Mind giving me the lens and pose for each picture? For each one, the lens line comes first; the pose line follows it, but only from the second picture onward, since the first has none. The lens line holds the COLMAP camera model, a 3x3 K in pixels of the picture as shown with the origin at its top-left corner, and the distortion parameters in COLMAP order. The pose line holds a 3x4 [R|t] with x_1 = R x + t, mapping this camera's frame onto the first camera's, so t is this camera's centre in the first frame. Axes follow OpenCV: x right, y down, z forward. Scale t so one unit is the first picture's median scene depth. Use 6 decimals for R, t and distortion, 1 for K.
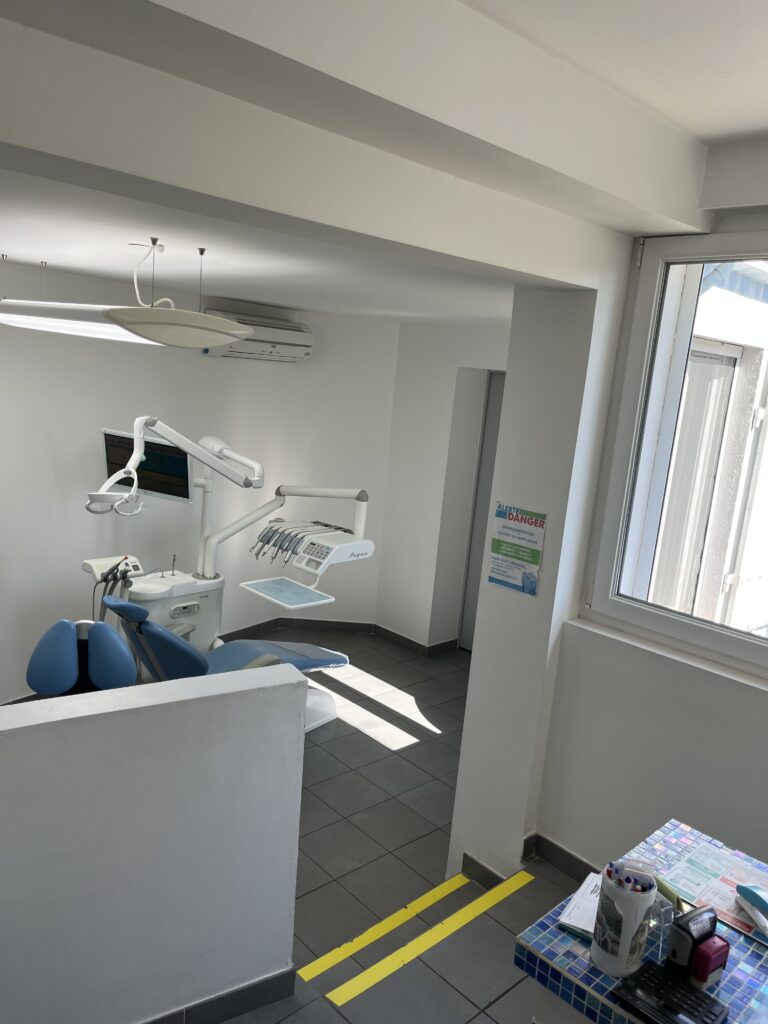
lens RADIAL K [[782.4, 0, 386.0], [0, 782.4, 514.2], [0, 0, 1]] dist [0.054193, -0.001146]
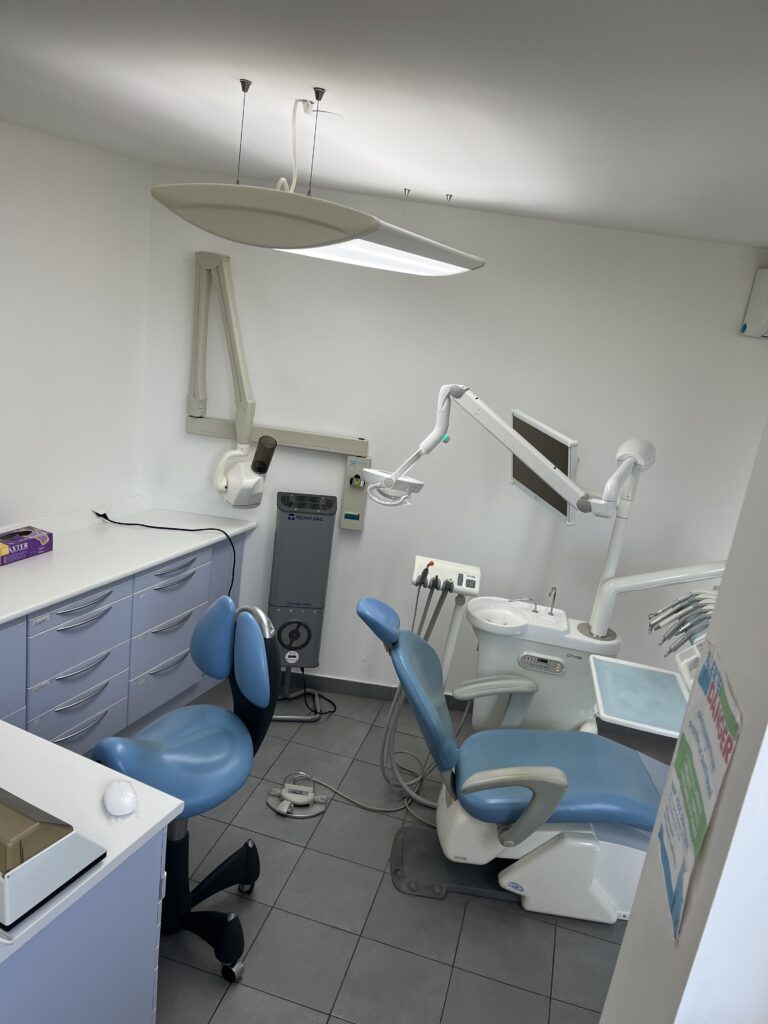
lens RADIAL K [[782.4, 0, 383.8], [0, 782.4, 518.8], [0, 0, 1]] dist [0.054193, -0.001146]
pose [[0.541913, 0.221964, -0.810594, 0.261969], [-0.240278, 0.965154, 0.103652, -0.056094], [0.805355, 0.138598, 0.576363, 0.489837]]
